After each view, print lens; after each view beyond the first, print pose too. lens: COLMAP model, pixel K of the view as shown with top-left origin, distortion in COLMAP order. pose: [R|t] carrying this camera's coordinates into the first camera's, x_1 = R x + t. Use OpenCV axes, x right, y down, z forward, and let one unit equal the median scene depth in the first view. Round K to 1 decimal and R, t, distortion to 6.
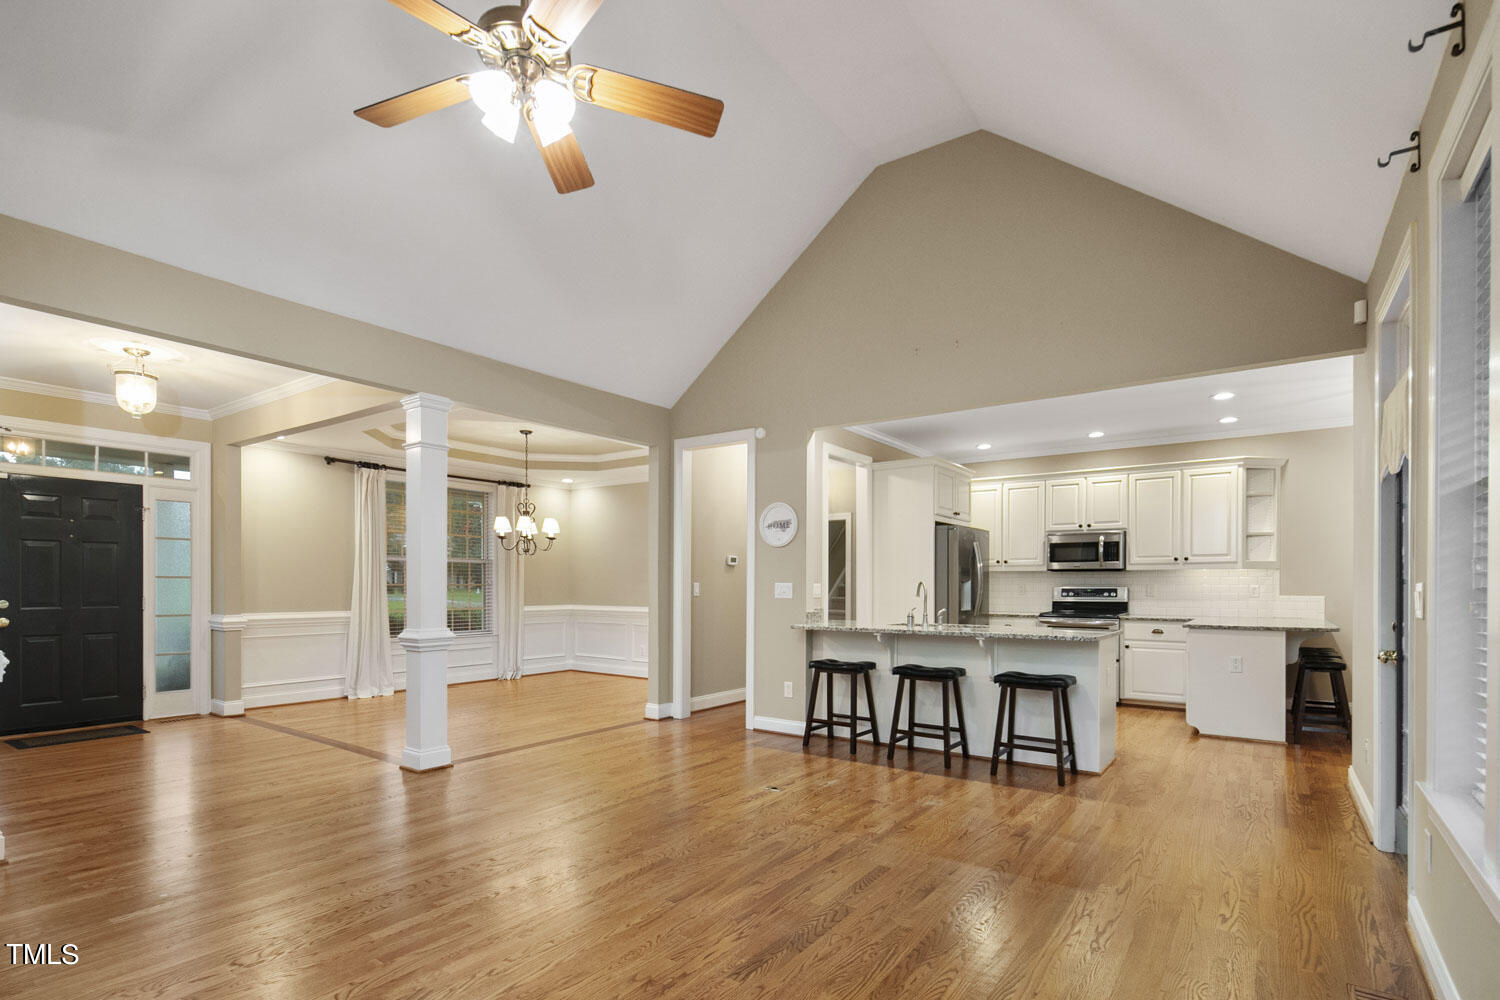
lens RADIAL K [[730.7, 0, 754.3], [0, 730.7, 585.1], [0, 0, 1]] dist [0.002148, -0.000153]
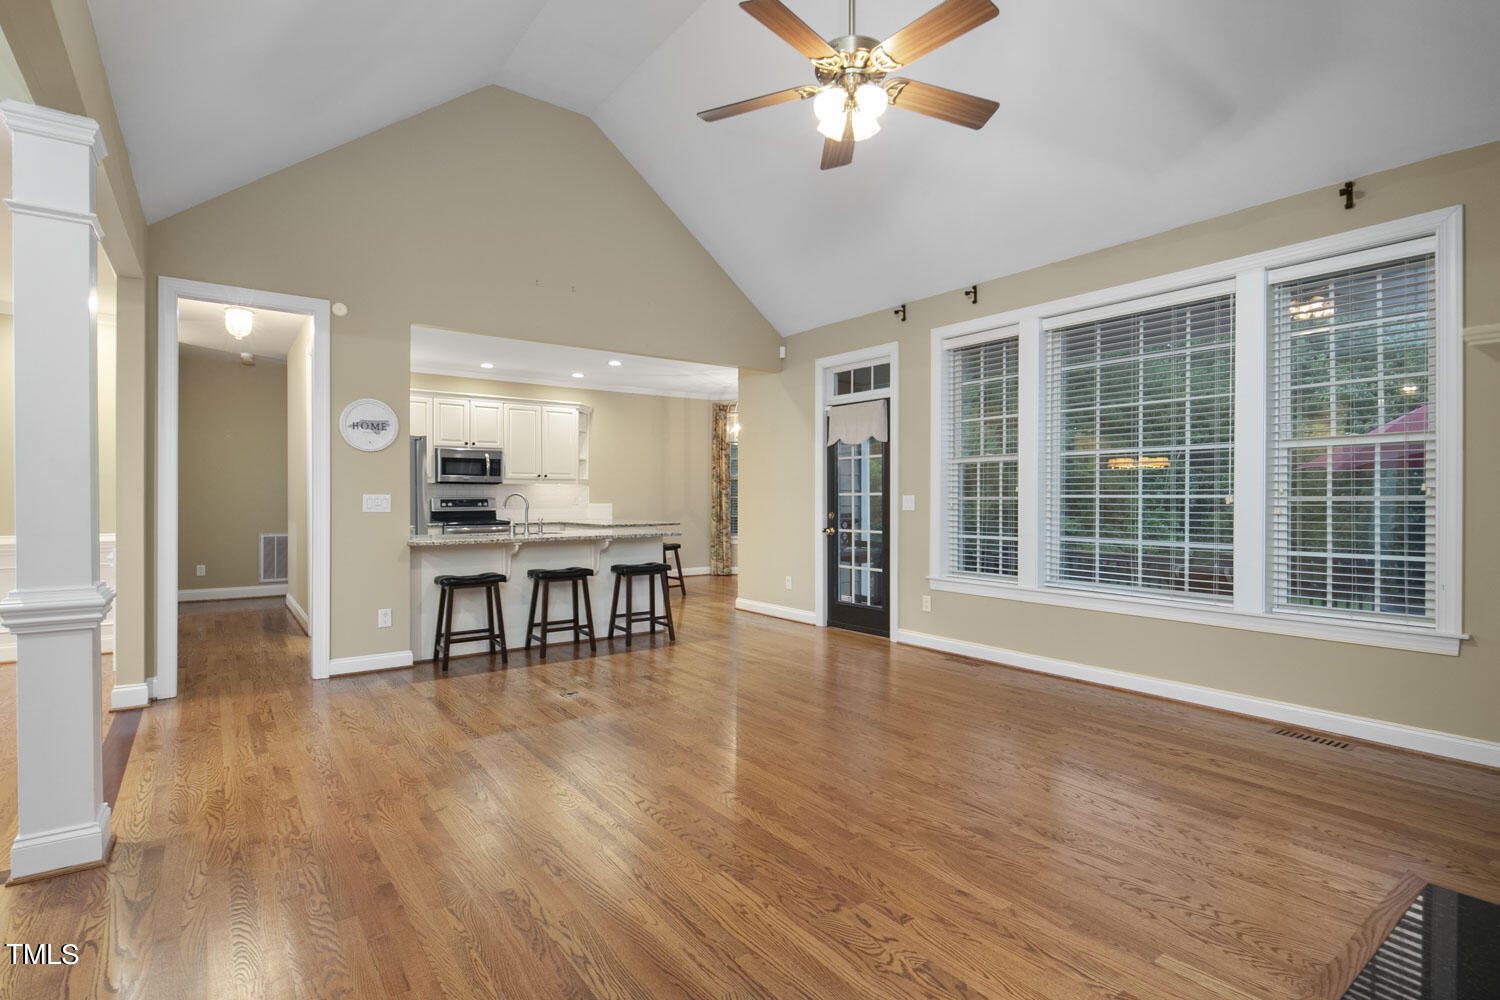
lens RADIAL K [[730.7, 0, 752.6], [0, 730.7, 498.7], [0, 0, 1]] dist [0.002148, -0.000153]
pose [[0.305507, -0.003190, 0.952185, -0.598409], [-0.002686, 0.999988, 0.004213, -0.002548], [-0.952186, -0.003845, 0.305494, 0.299867]]
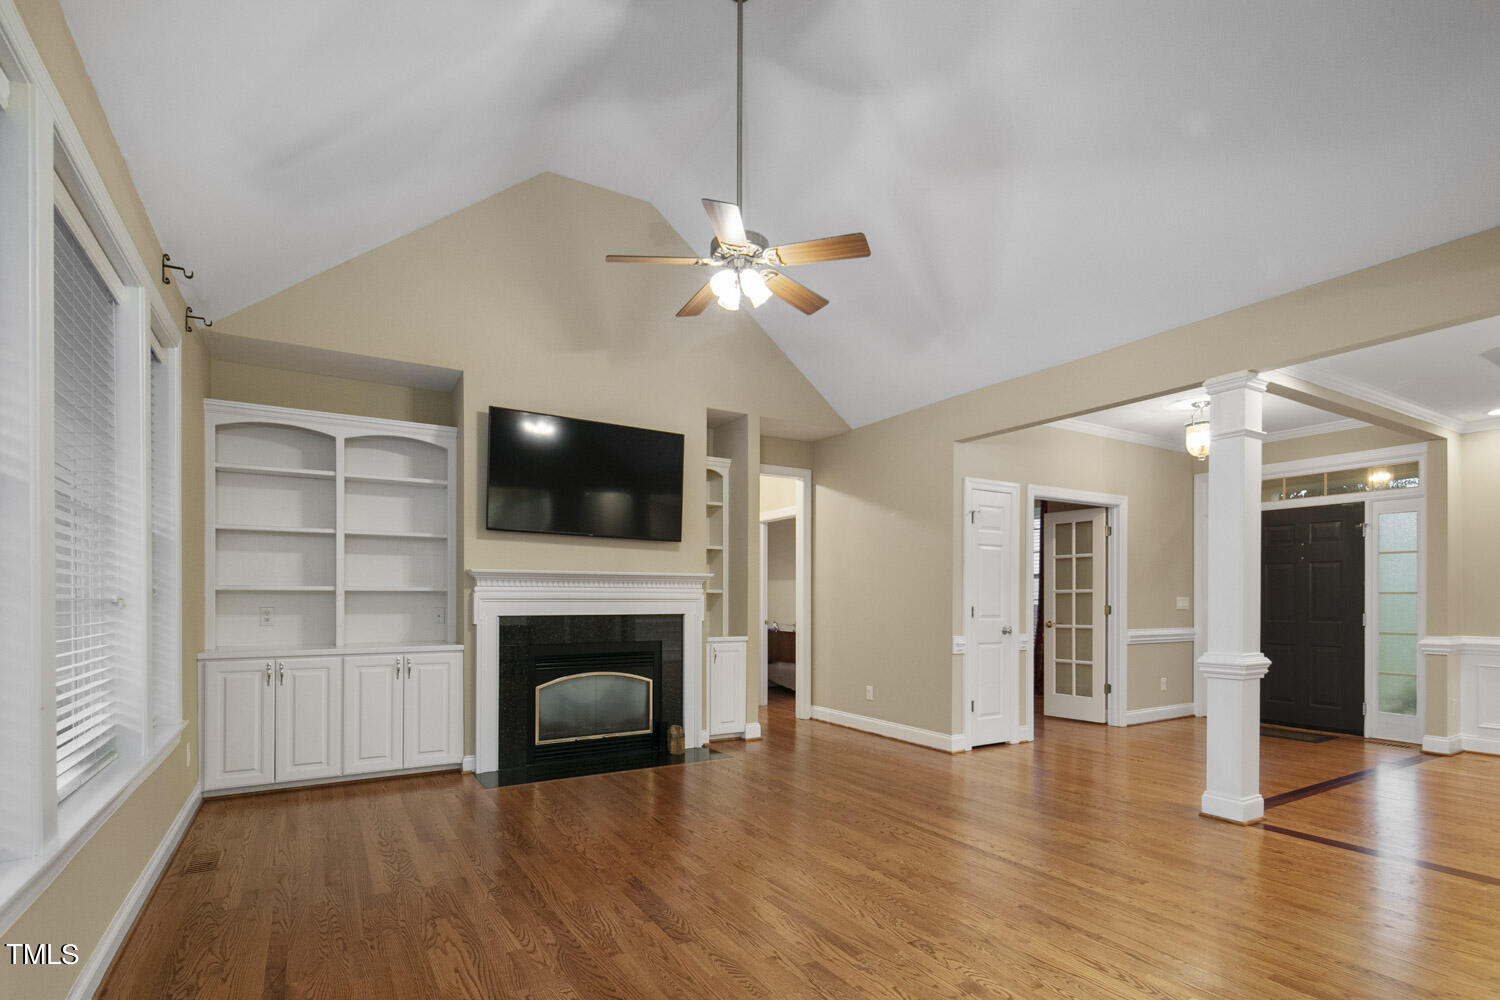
lens RADIAL K [[730.7, 0, 743.3], [0, 730.7, 599.4], [0, 0, 1]] dist [0.002148, -0.000153]
pose [[-0.410250, 0.001265, -0.911972, 0.428066], [-0.000328, 0.999999, 0.001535, -0.004072], [0.911973, 0.000929, -0.410249, 0.631789]]
